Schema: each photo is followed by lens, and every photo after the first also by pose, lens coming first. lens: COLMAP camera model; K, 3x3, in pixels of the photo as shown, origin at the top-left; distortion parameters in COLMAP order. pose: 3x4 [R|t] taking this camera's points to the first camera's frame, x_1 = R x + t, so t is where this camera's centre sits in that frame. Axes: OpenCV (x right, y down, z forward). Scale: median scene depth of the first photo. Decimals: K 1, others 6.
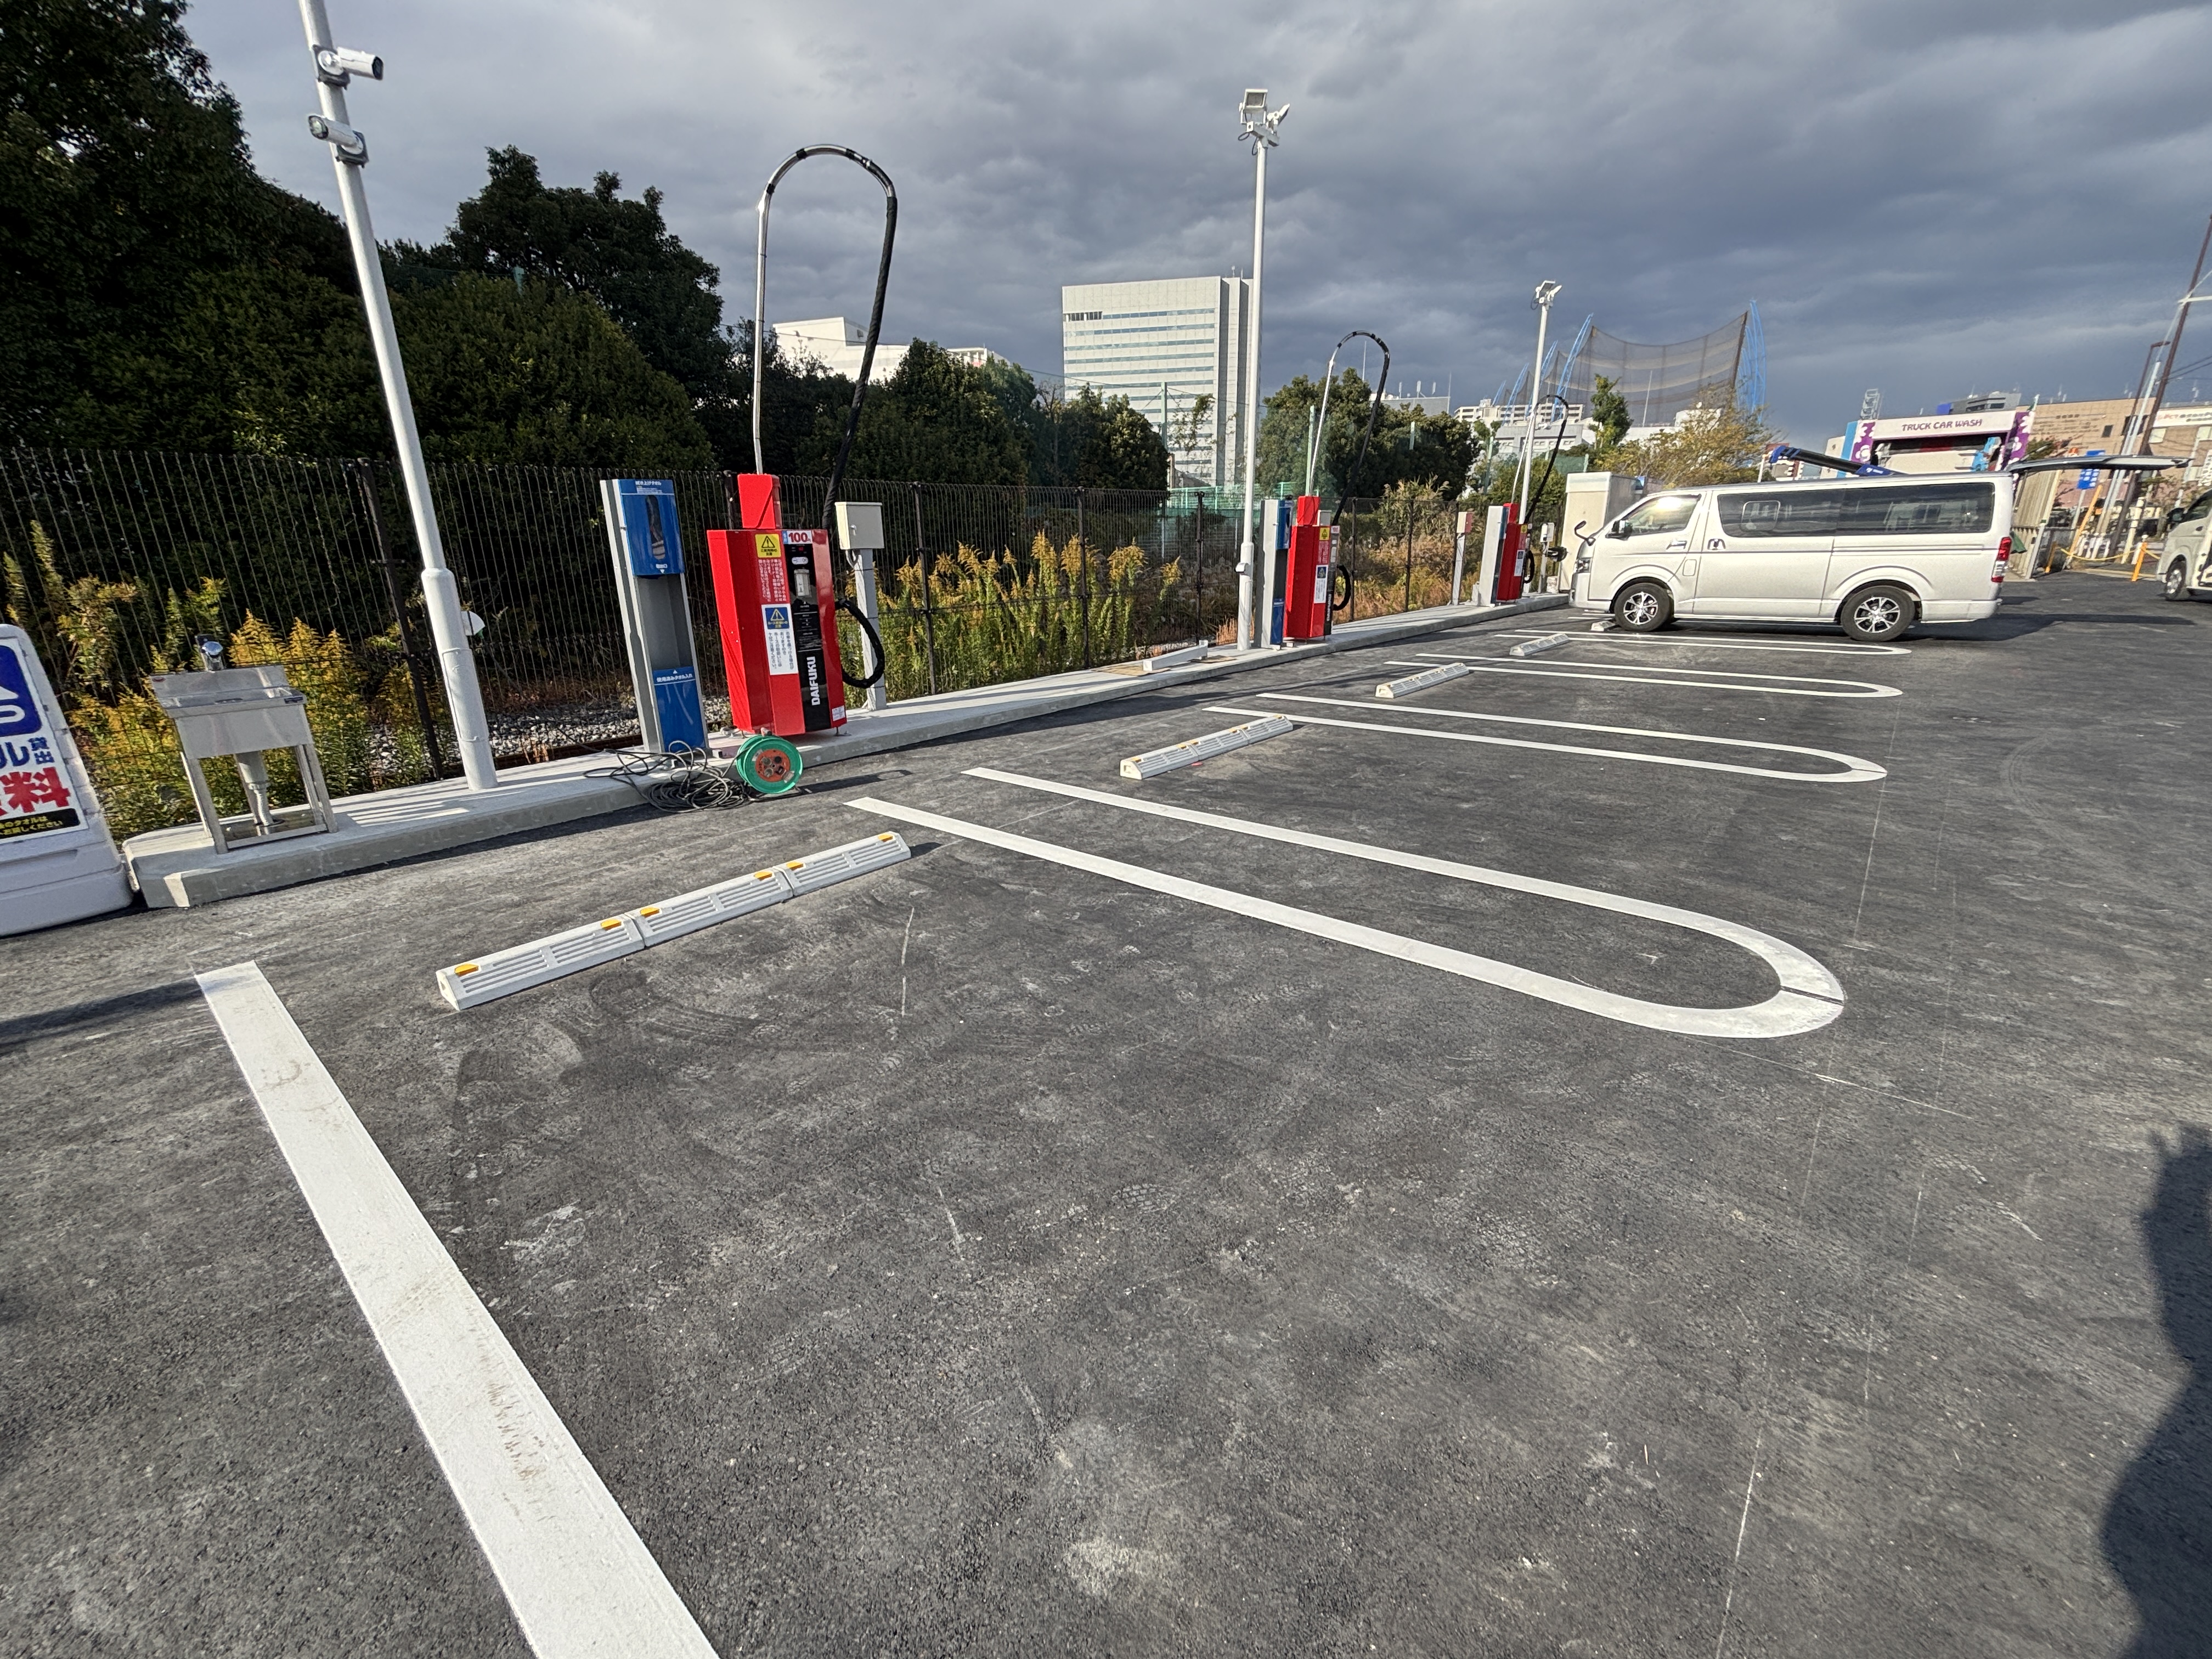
lens RADIAL K [[953.8, 0, 1106.0], [0, 953.8, 829.5], [0, 0, 1]] dist [-0.001367, -0.000060]
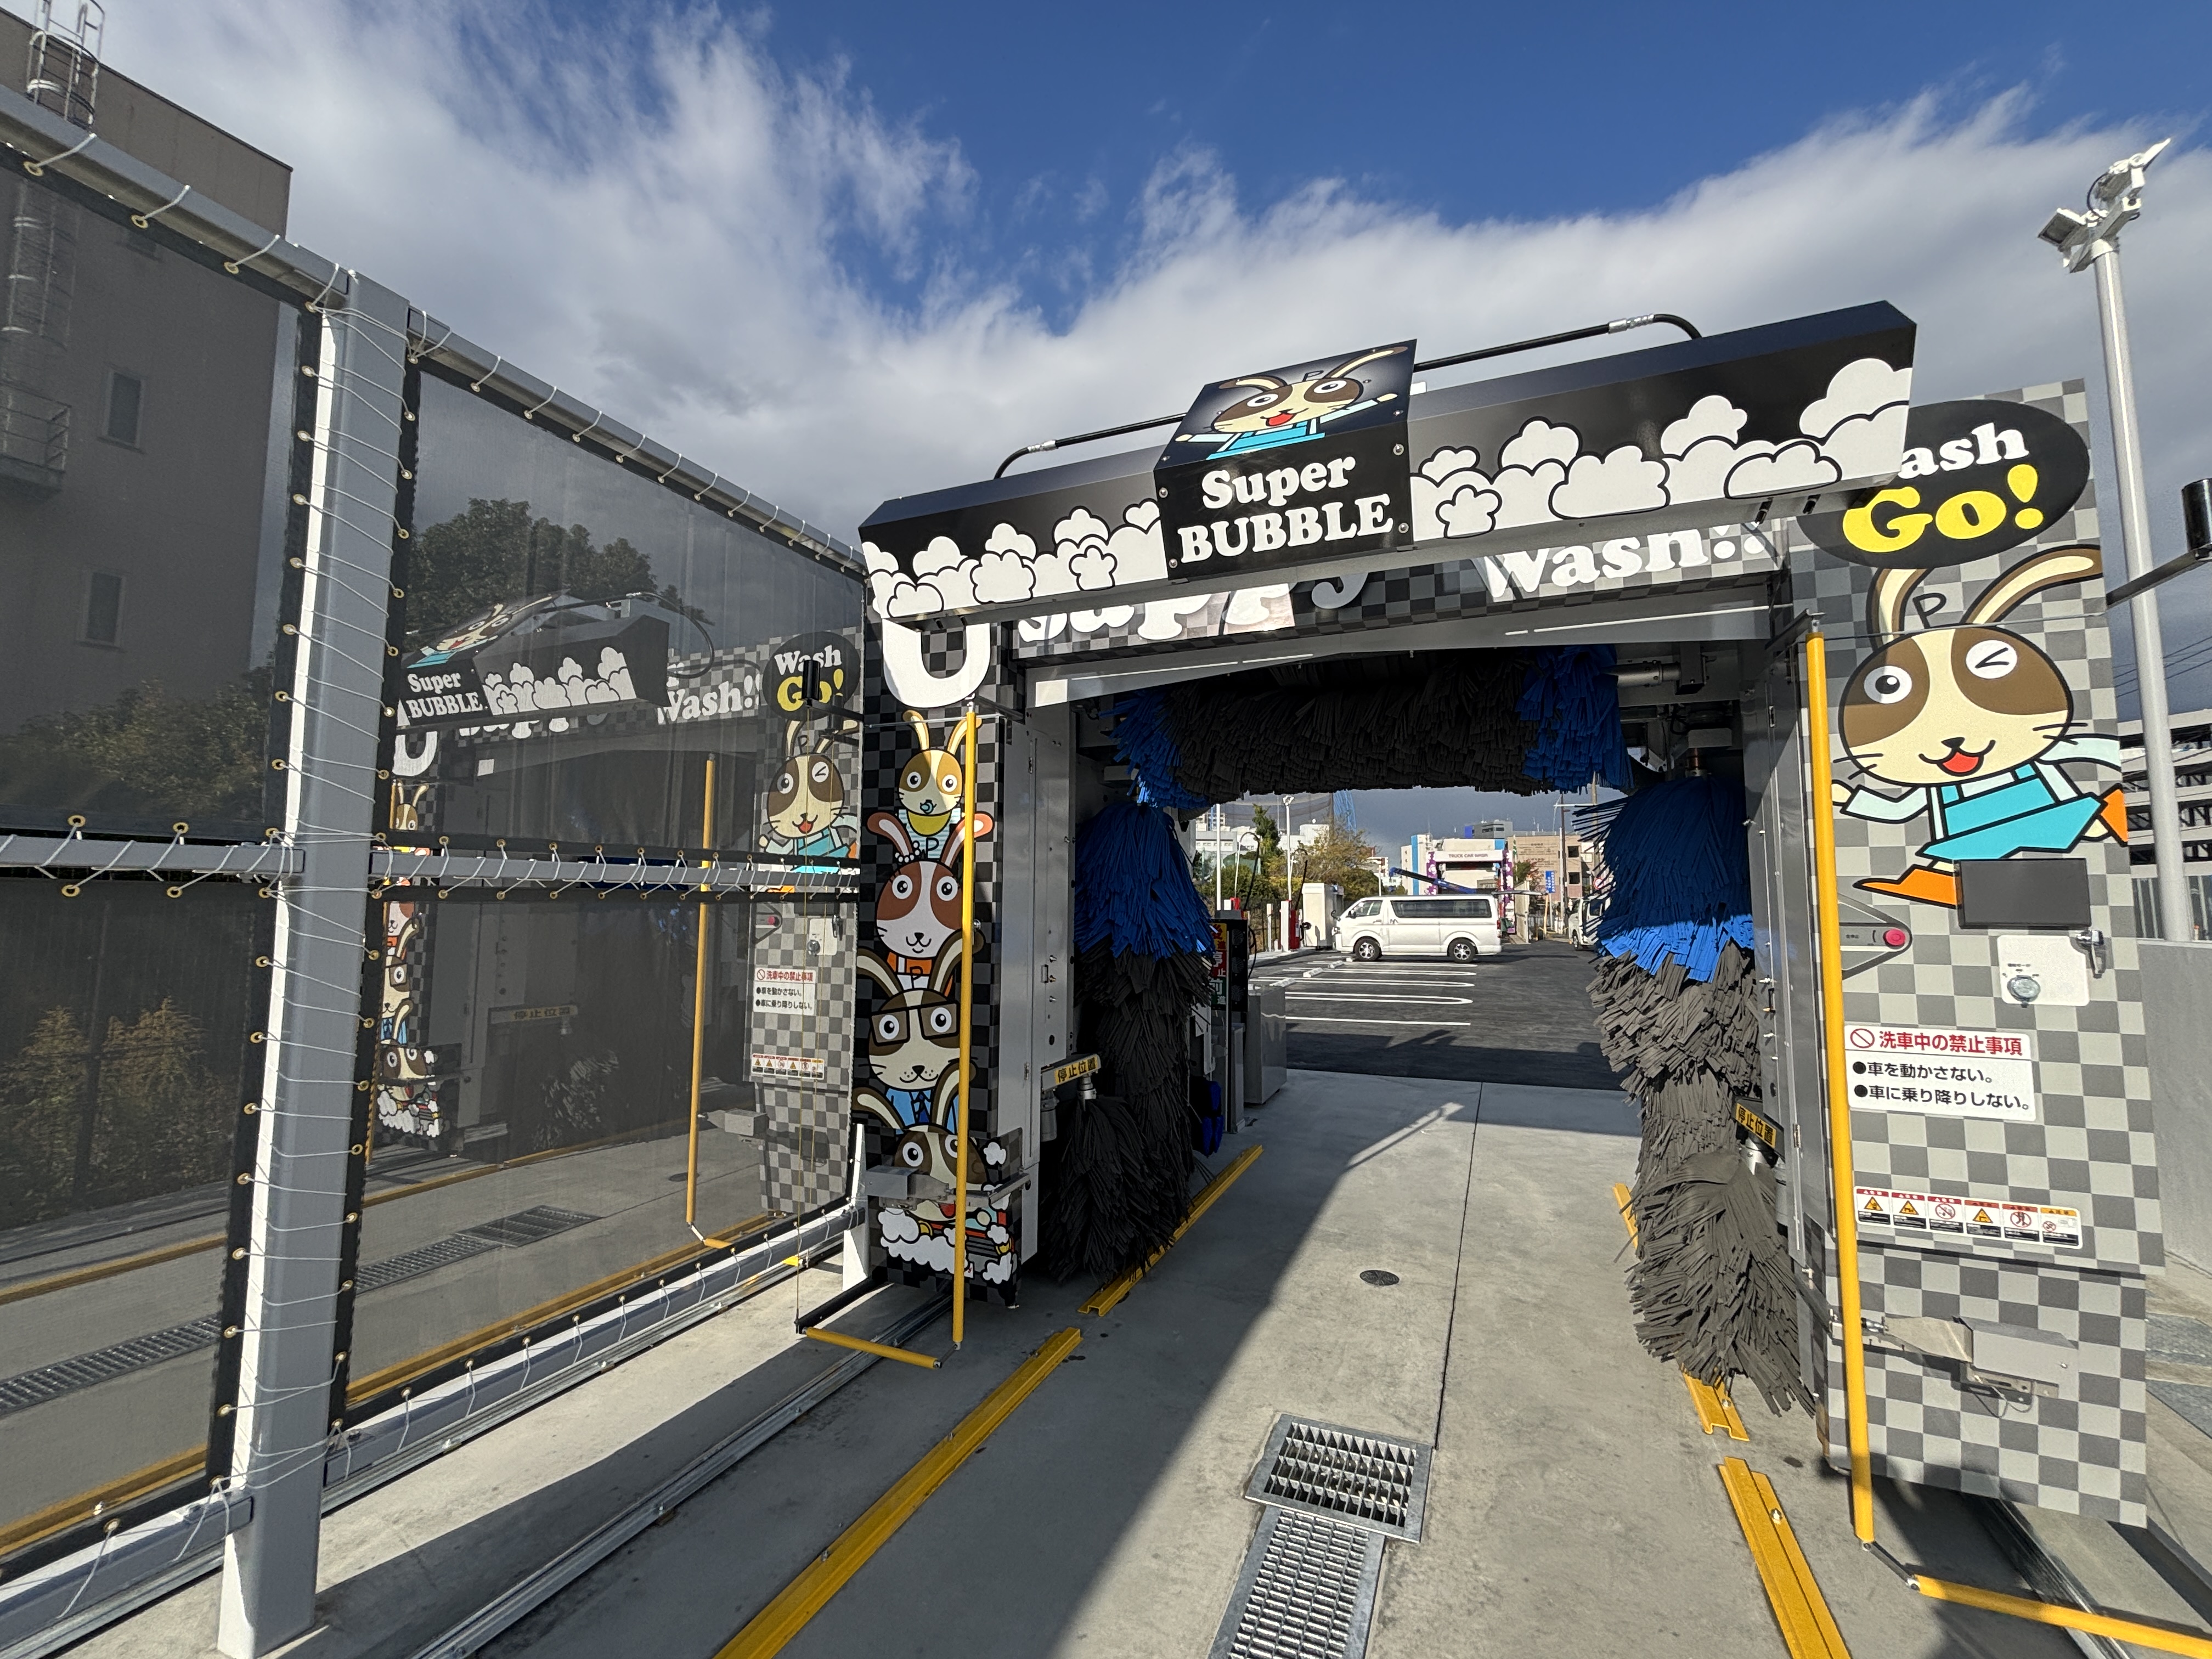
lens RADIAL K [[913.0, 0, 1106.0], [0, 913.0, 829.5], [0, 0, 1]] dist [-0.000765, 0.000193]
pose [[0.953916, 0.045531, 0.296598, -0.613200], [0.069108, 0.928517, -0.364803, 0.221167], [-0.292007, 0.368488, 0.882581, -0.727356]]
